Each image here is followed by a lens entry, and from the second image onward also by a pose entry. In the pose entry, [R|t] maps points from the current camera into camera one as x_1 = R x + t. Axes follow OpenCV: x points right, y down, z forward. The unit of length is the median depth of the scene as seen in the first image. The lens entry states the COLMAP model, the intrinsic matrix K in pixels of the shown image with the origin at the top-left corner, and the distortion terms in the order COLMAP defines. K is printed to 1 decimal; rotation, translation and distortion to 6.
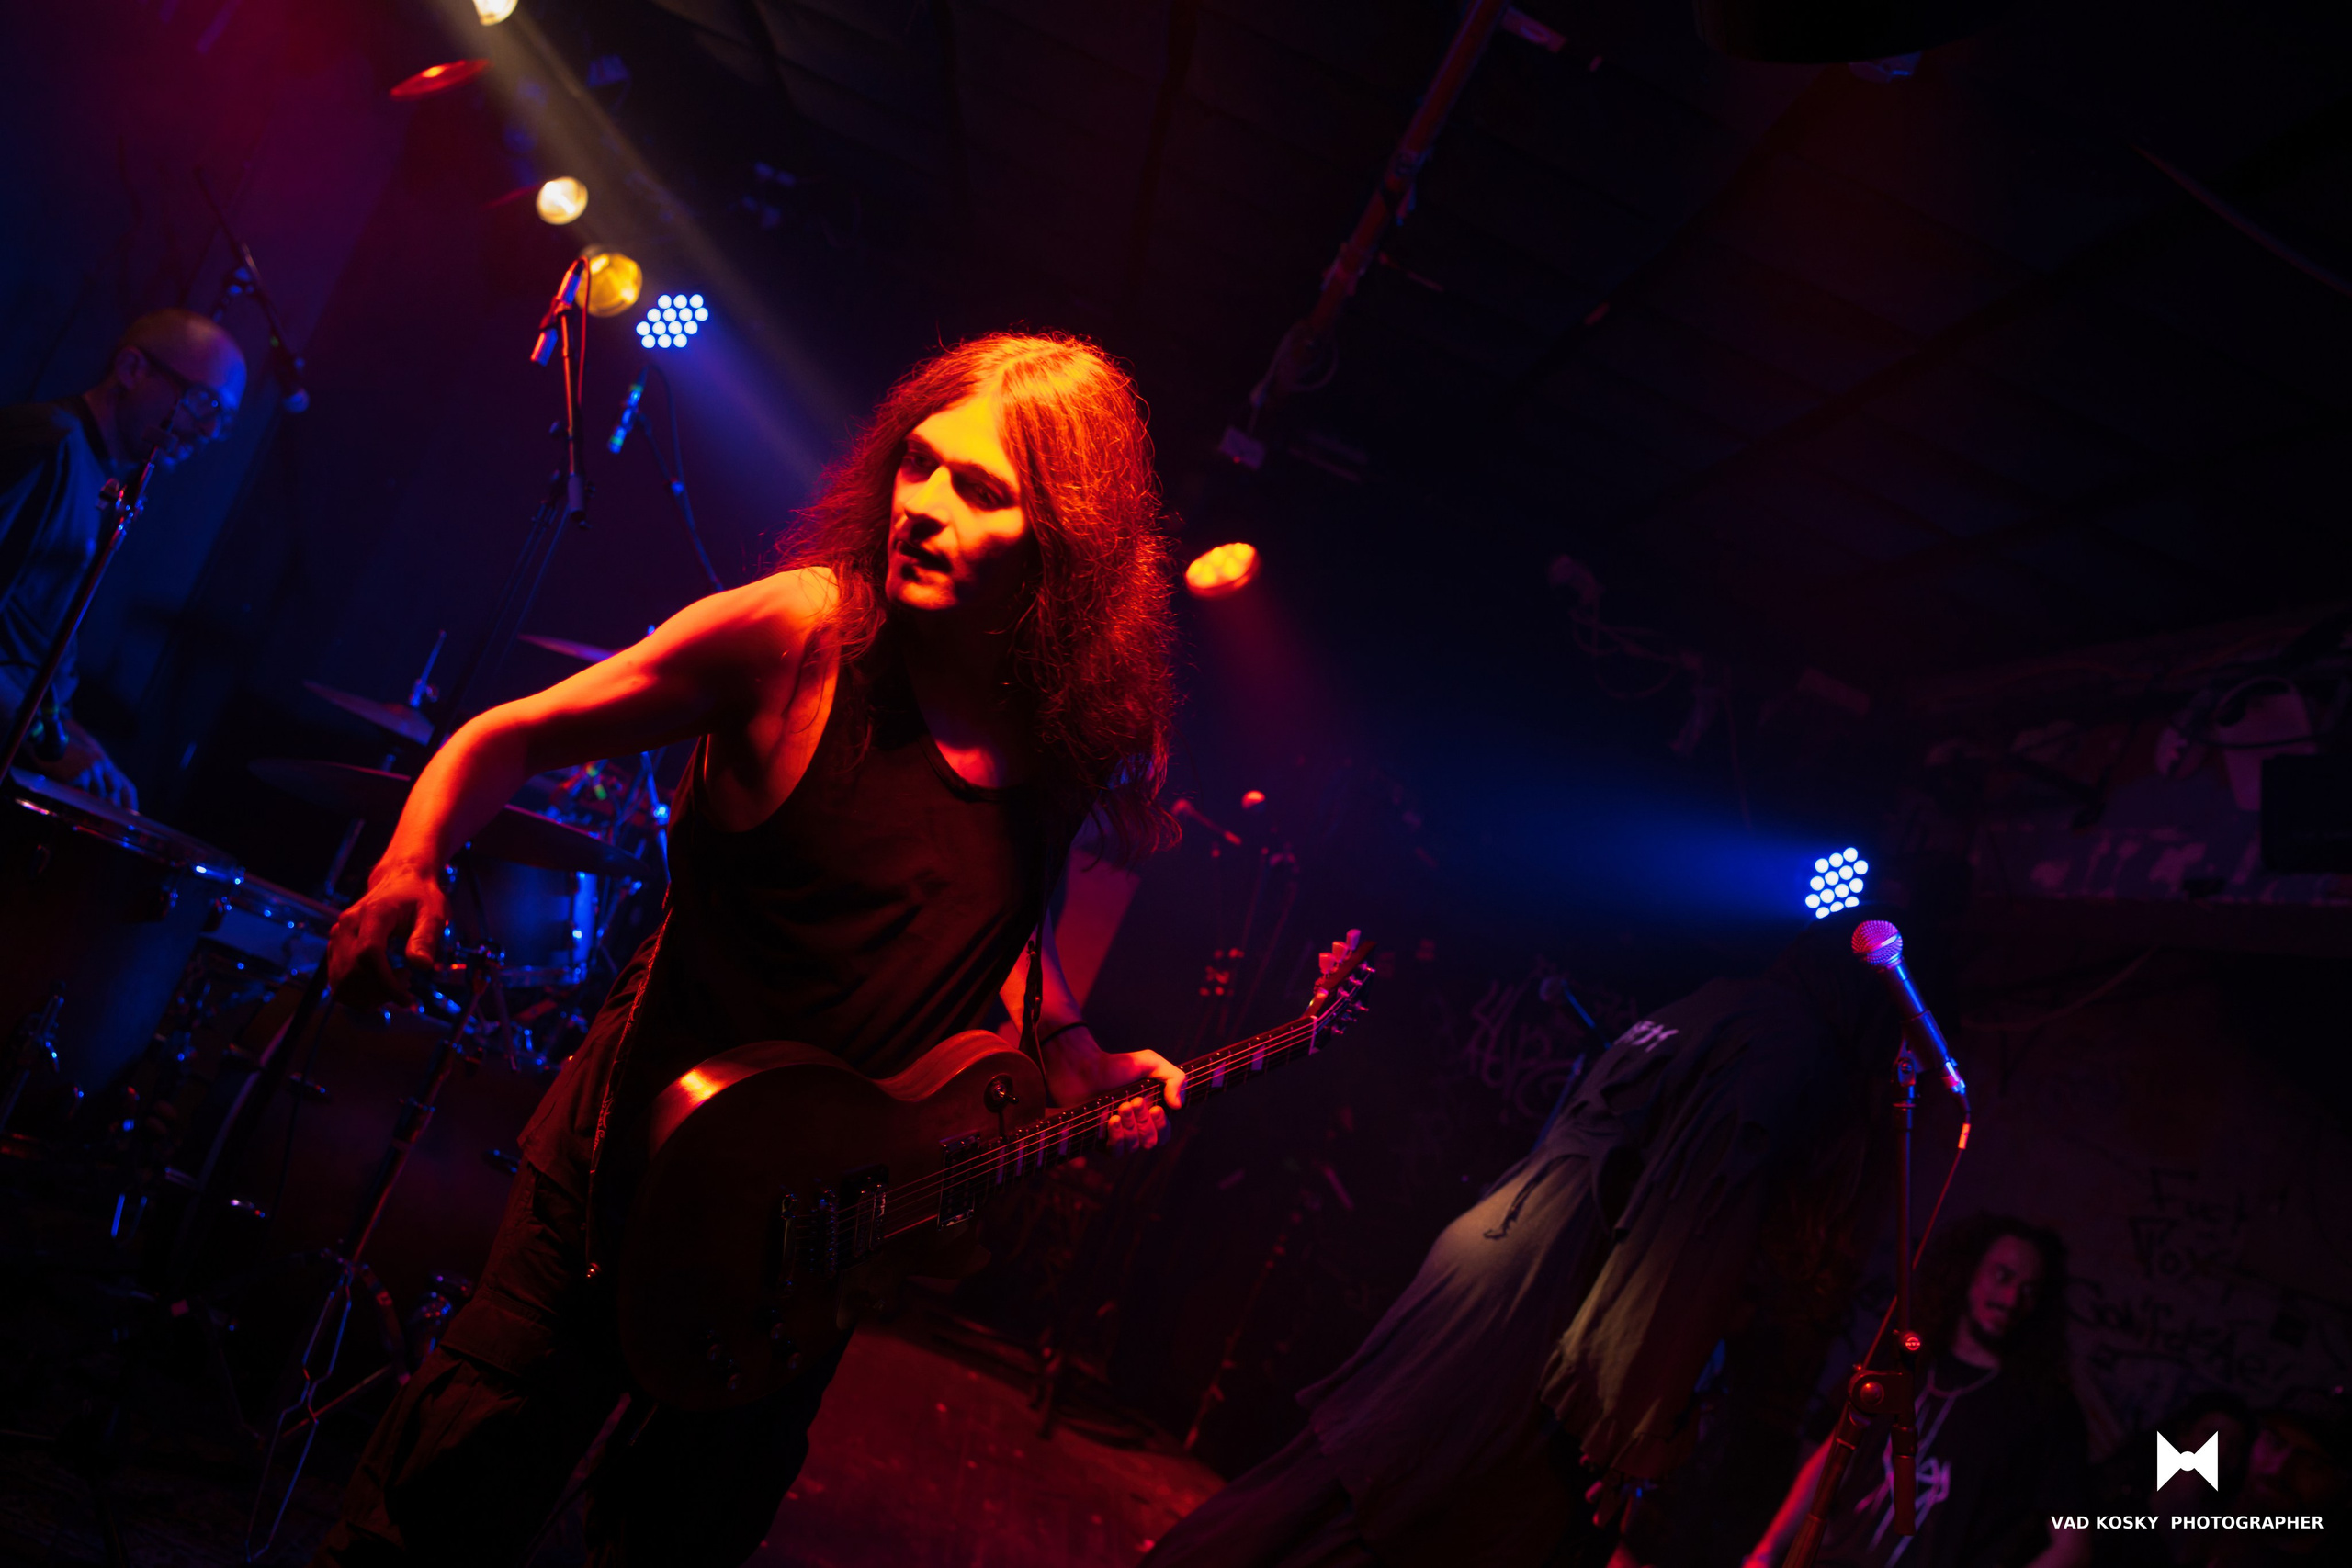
lens RADIAL K [[2389.8, 0, 1167.4], [0, 2389.8, 764.6], [0, 0, 1]] dist [-0.001575, 0.000000]
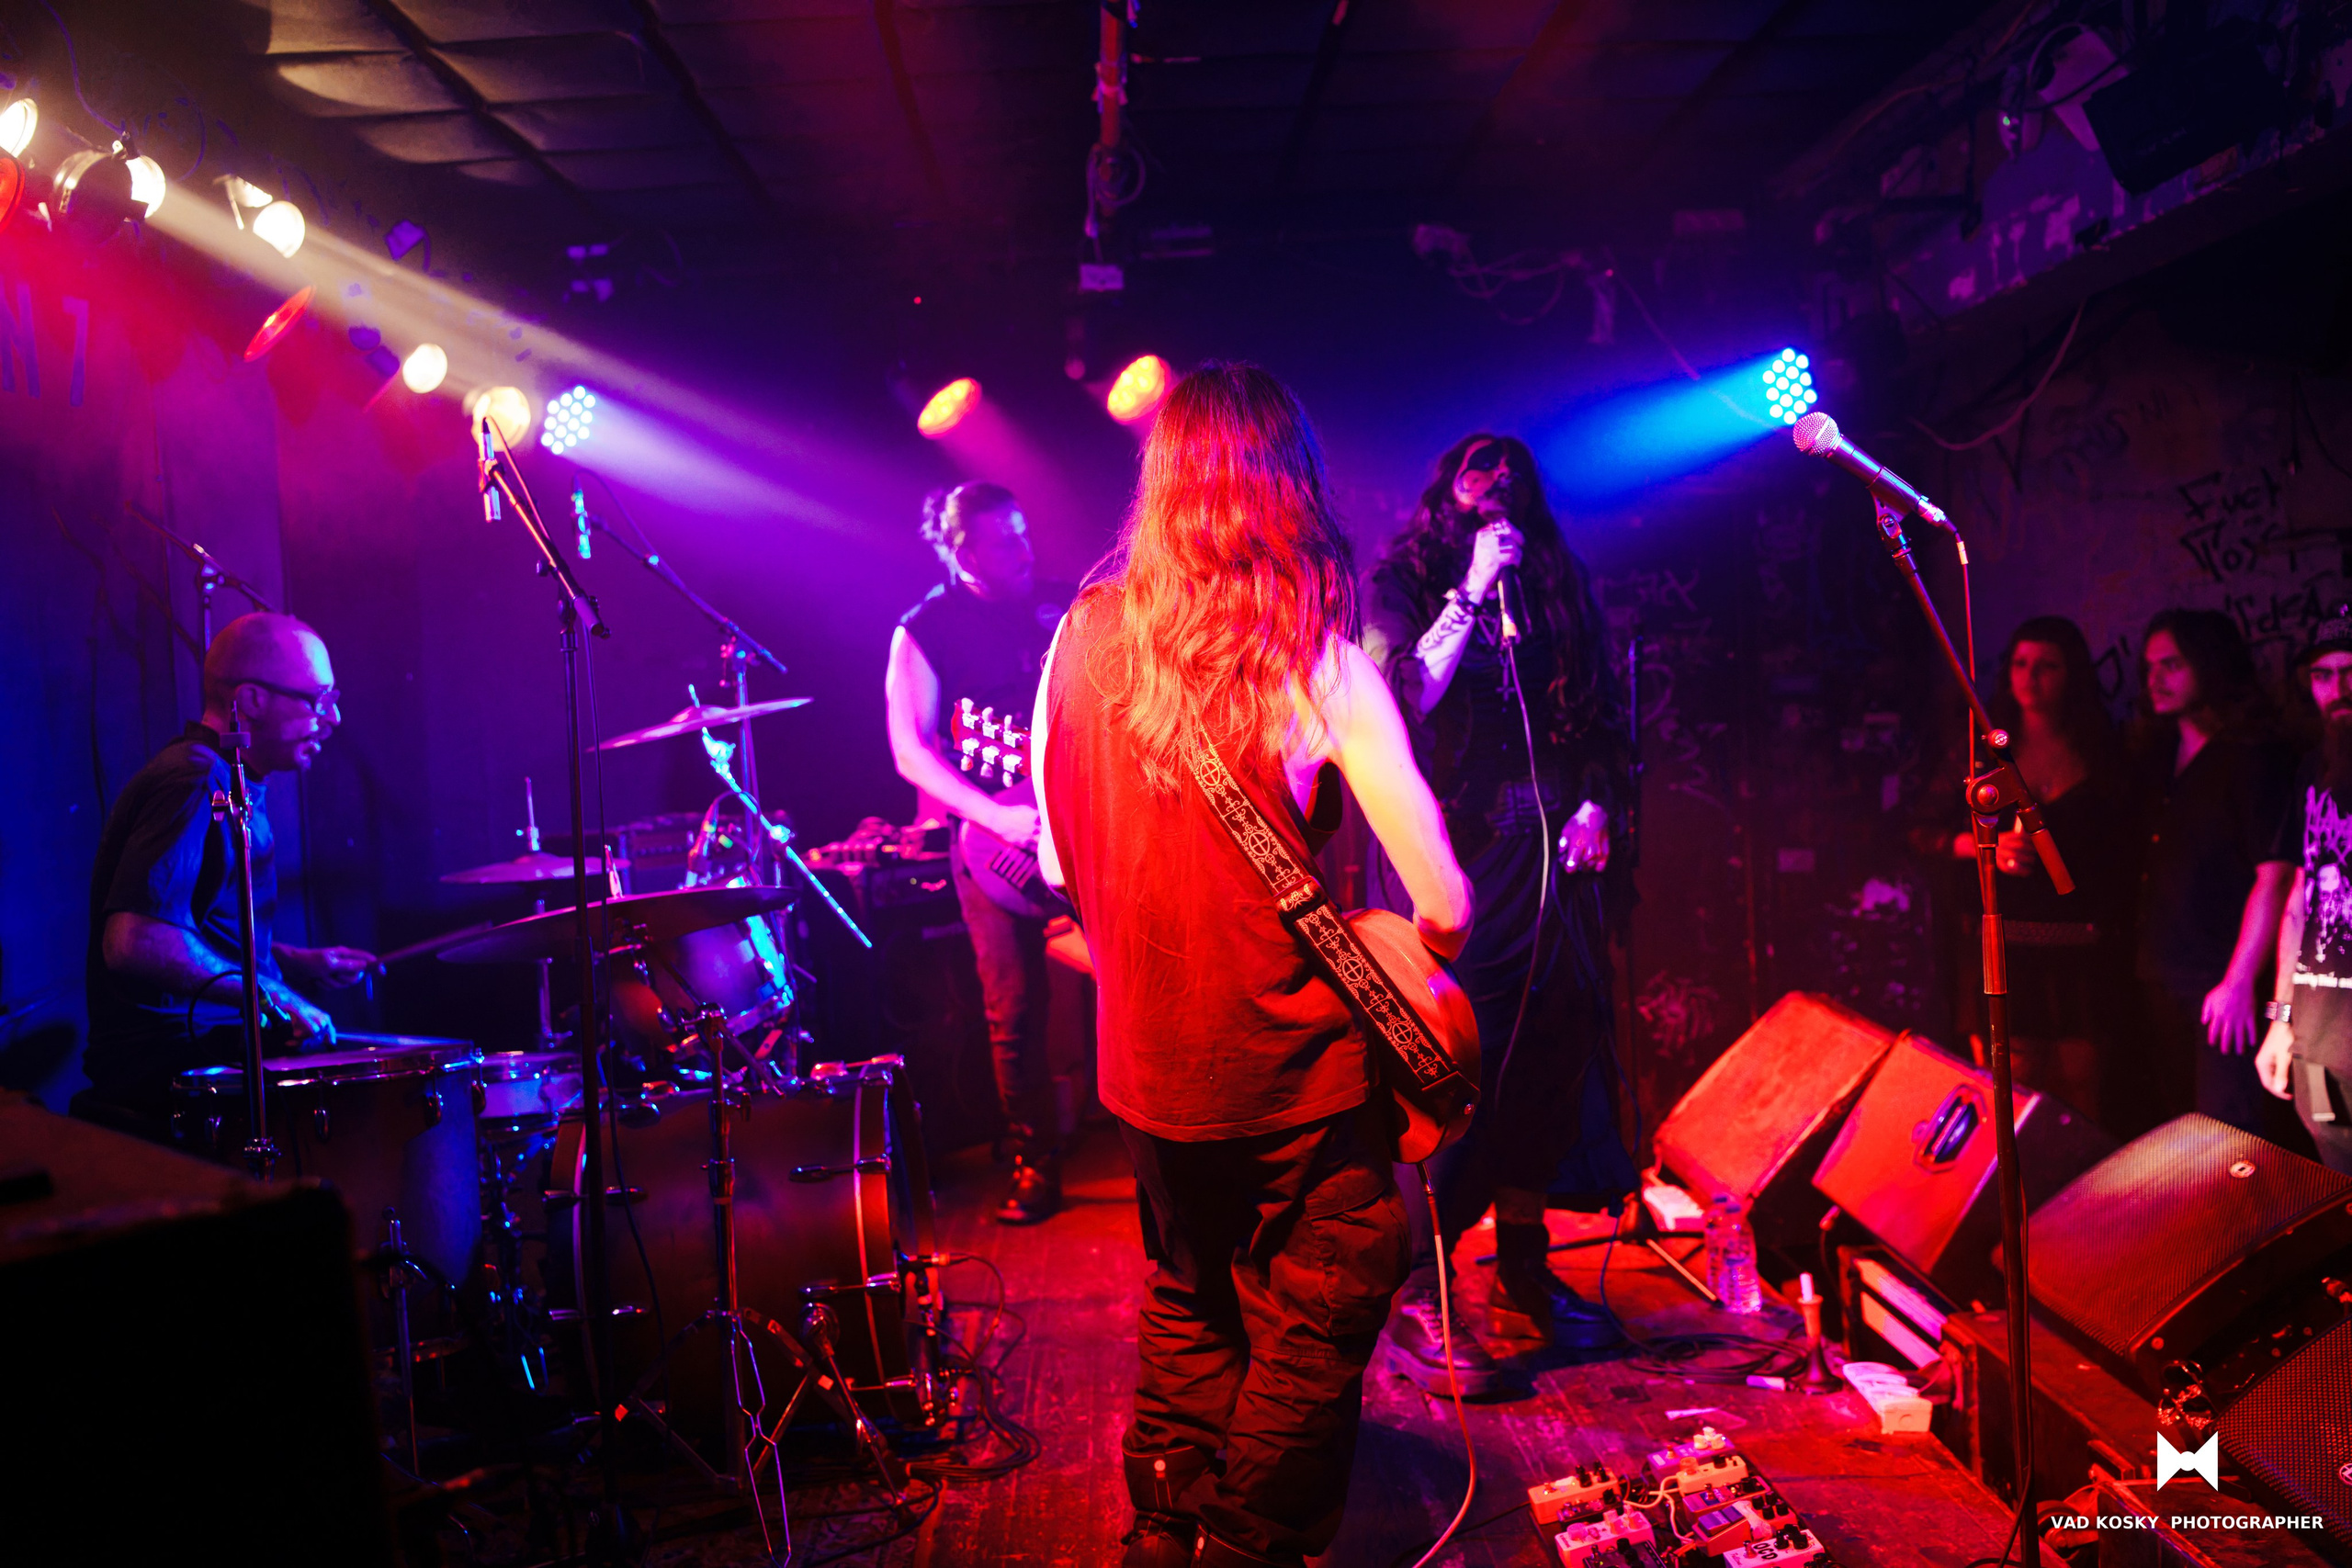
lens RADIAL K [[2311.1, 0, 1177.2], [0, 2311.1, 767.3], [0, 0, 1]] dist [-0.049980, 0.000000]
pose [[0.888016, -0.458144, -0.039141, 0.002910], [0.459813, 0.884838, 0.075055, -0.002819], [0.000248, -0.084648, 0.996411, -0.045947]]
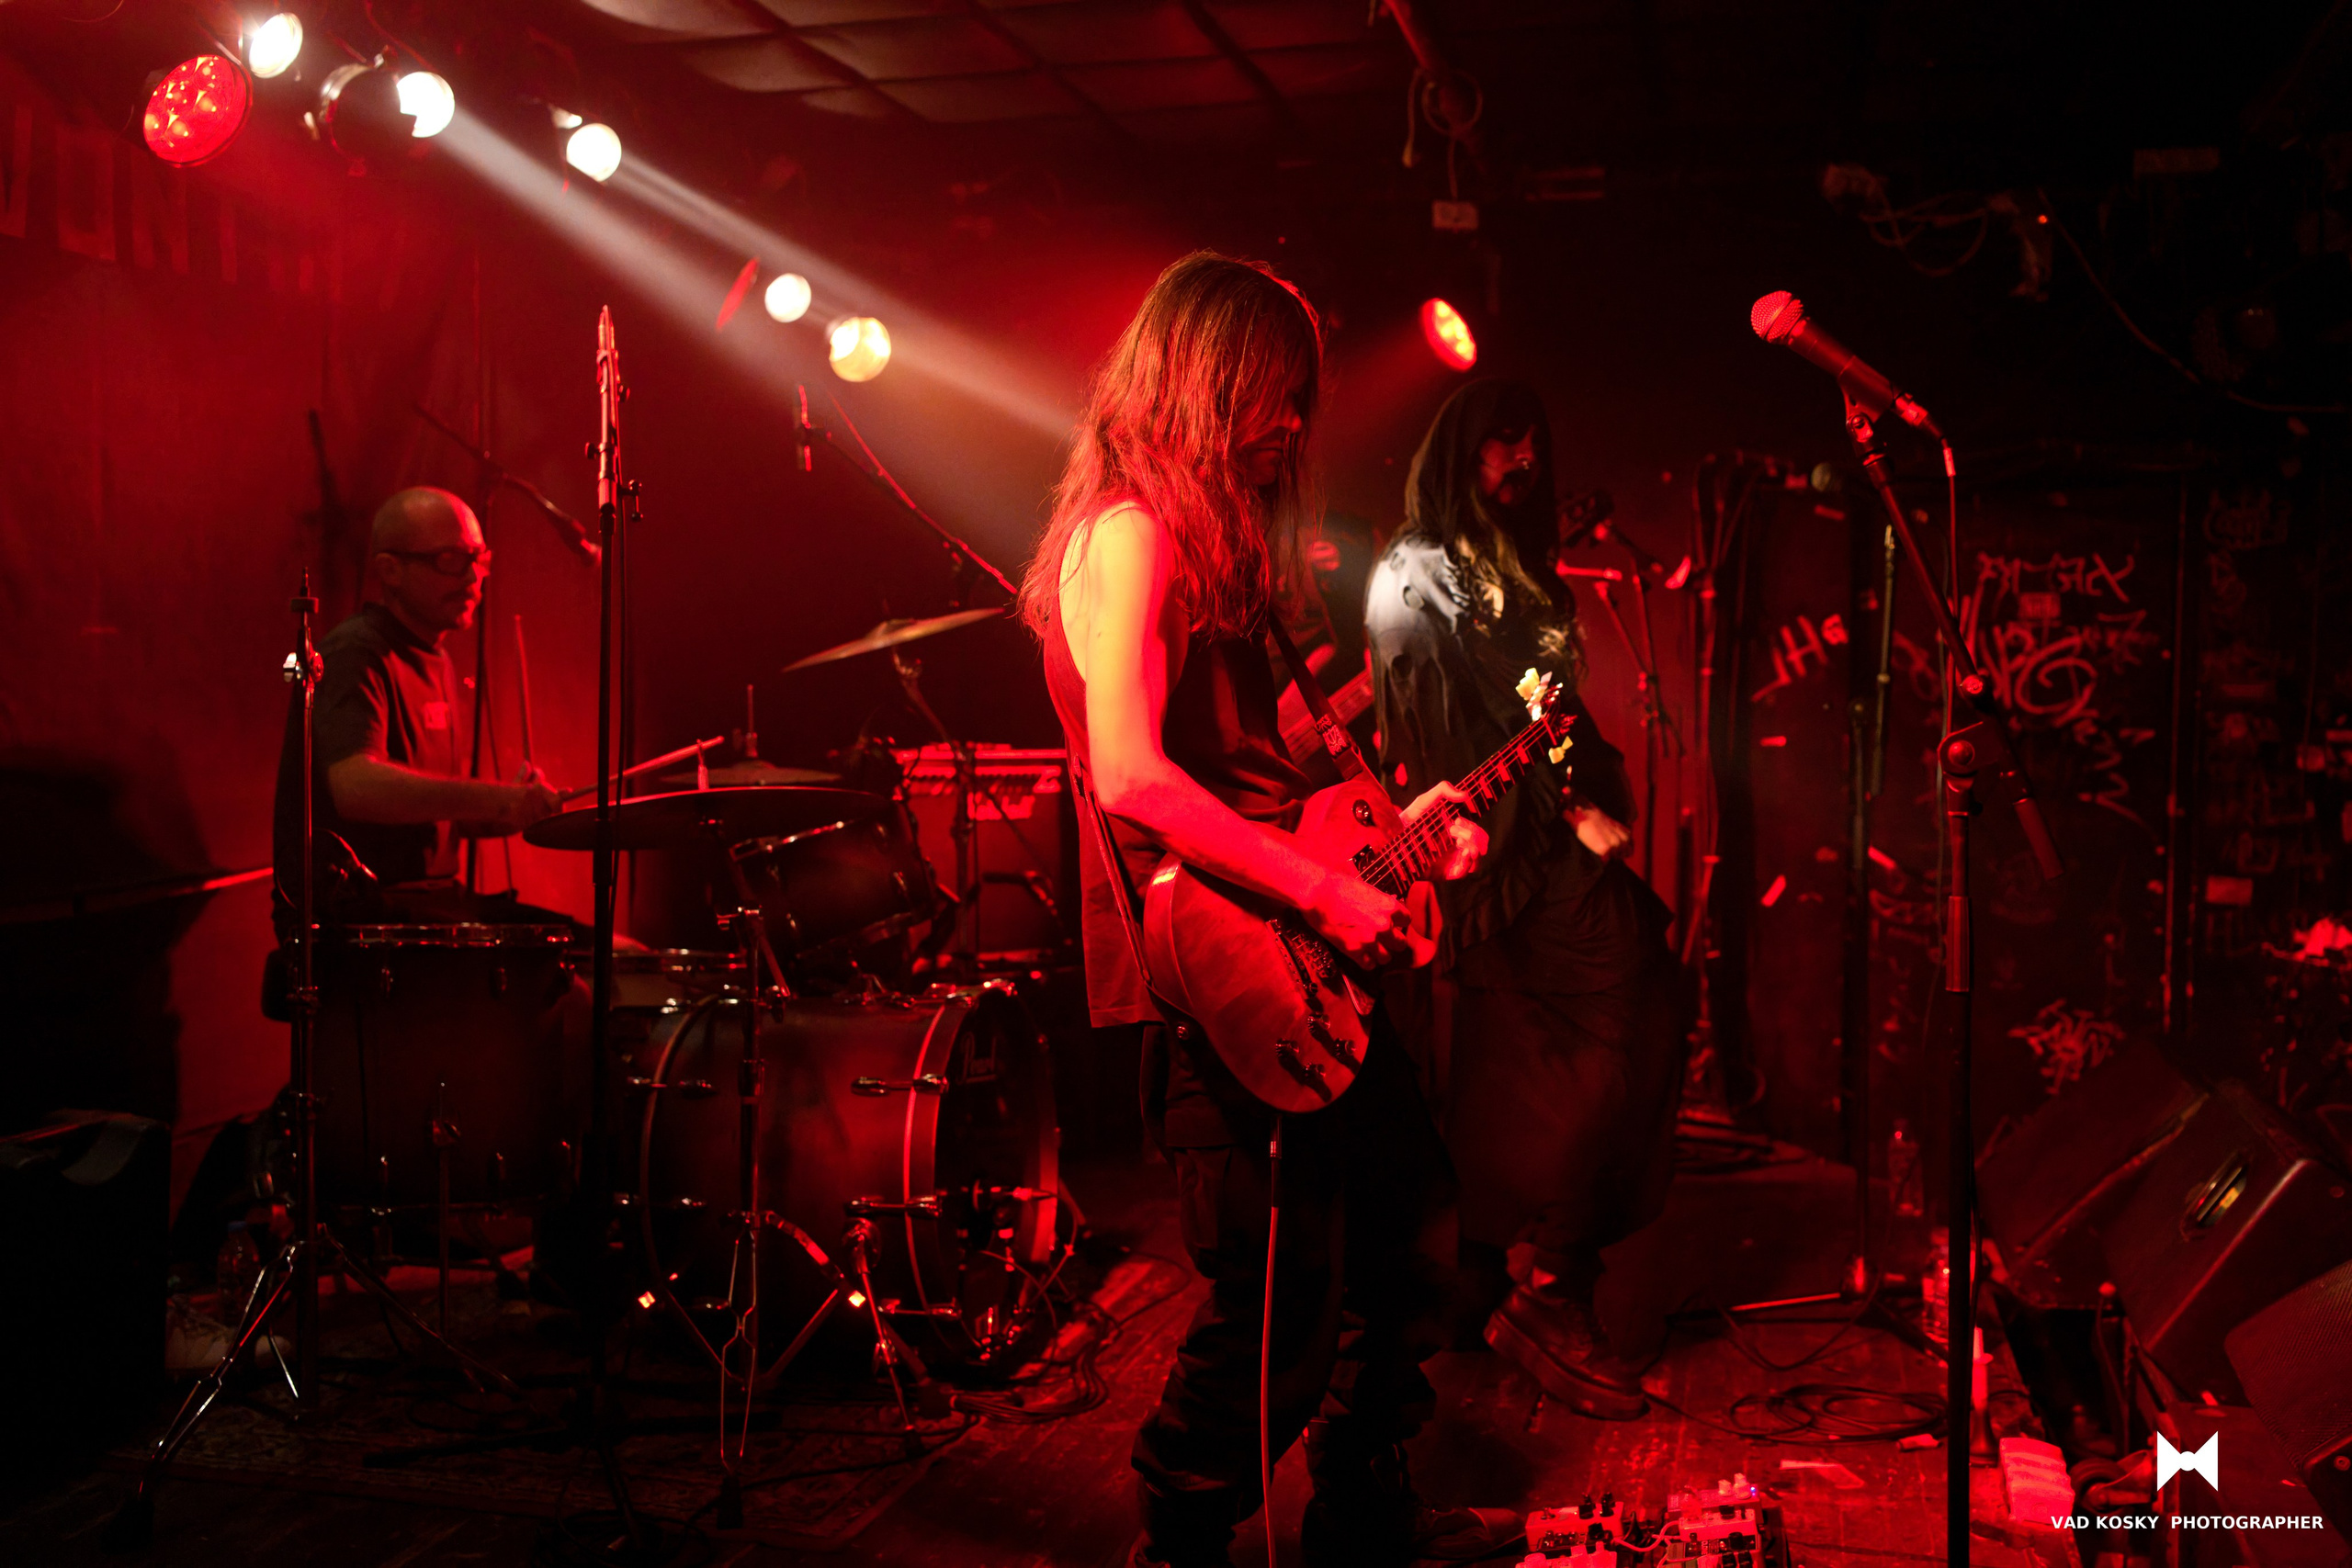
lens RADIAL K [[2311.1, 0, 1190.5], [0, 2311.1, 804.5], [0, 0, 1]] dist [-0.049980, 0.000000]
pose [[0.872463, -0.392664, -0.290901, 0.174299], [0.402380, 0.915035, -0.028326, 0.113109], [0.277307, -0.092340, 0.956334, 0.032435]]
